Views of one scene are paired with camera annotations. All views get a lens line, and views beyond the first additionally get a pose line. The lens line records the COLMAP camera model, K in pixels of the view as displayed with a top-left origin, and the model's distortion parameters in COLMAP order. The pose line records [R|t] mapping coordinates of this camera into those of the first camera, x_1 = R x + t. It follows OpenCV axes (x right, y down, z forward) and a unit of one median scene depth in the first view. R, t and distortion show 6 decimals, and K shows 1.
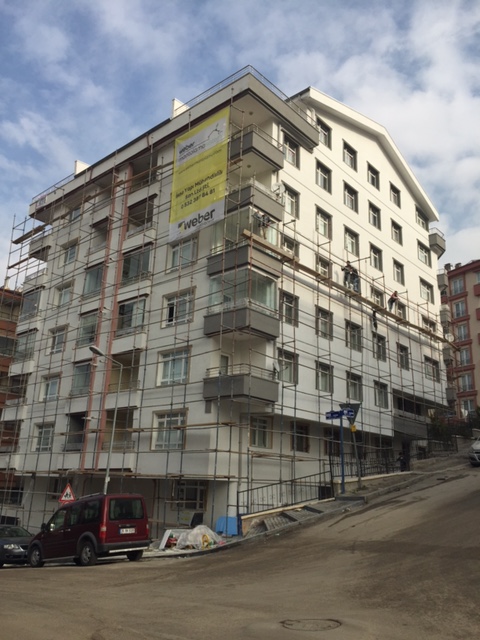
lens RADIAL K [[546.6, 0, 240.0], [0, 546.6, 320.0], [0, 0, 1]] dist [0.007064, 0.004832]
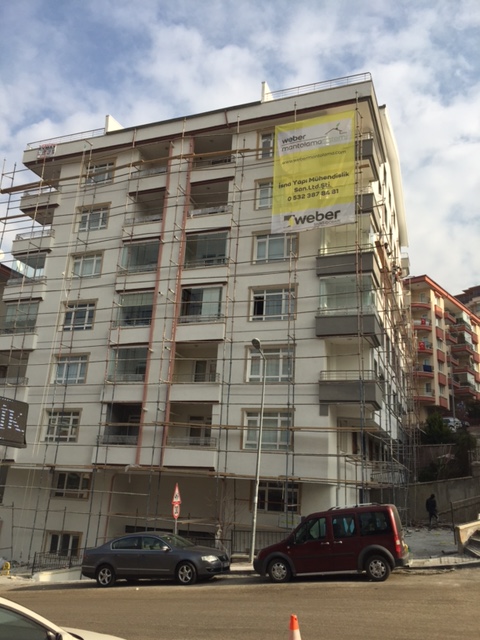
lens RADIAL K [[548.0, 0, 240.0], [0, 548.0, 320.0], [0, 0, 1]] dist [0.021036, 0.002061]
pose [[0.937730, 0.118851, 0.326400, -0.466086], [-0.124308, 0.992235, -0.004171, 0.018360], [-0.324361, -0.036663, 0.945222, 0.102997]]
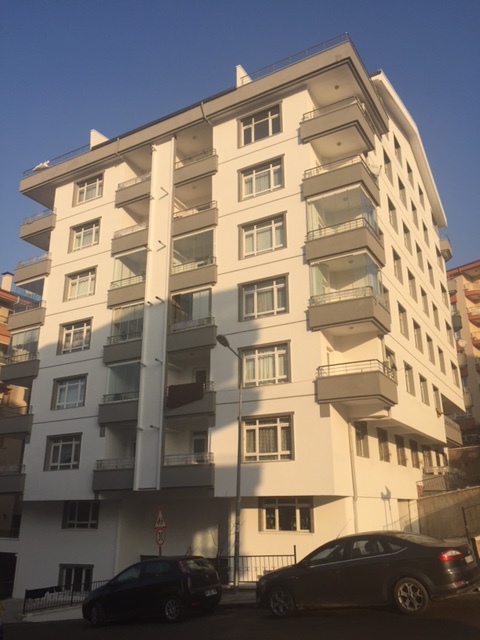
lens RADIAL K [[546.6, 0, 240.0], [0, 546.6, 320.0], [0, 0, 1]] dist [0.007064, 0.004832]
pose [[0.981589, 0.022902, 0.189626, -0.305344], [-0.017583, 0.999405, -0.029688, 0.038953], [-0.190193, 0.025807, 0.981407, 0.152160]]
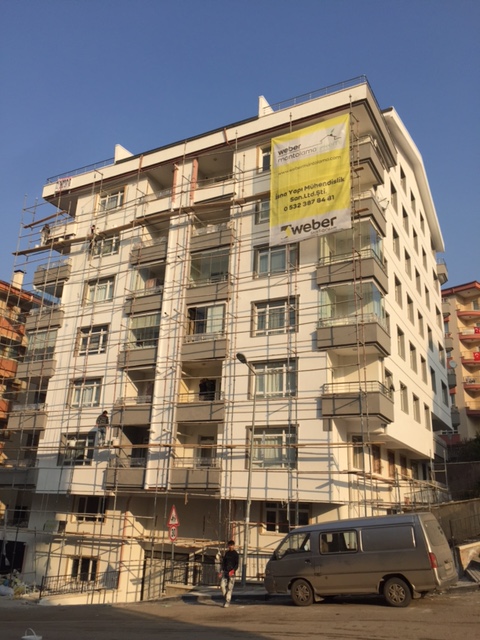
lens RADIAL K [[546.6, 0, 240.0], [0, 546.6, 320.0], [0, 0, 1]] dist [0.007064, 0.004832]
pose [[0.975337, 0.078376, 0.206339, -0.354823], [-0.073223, 0.996786, -0.032505, 0.018372], [-0.208223, 0.016595, 0.977941, 0.093522]]
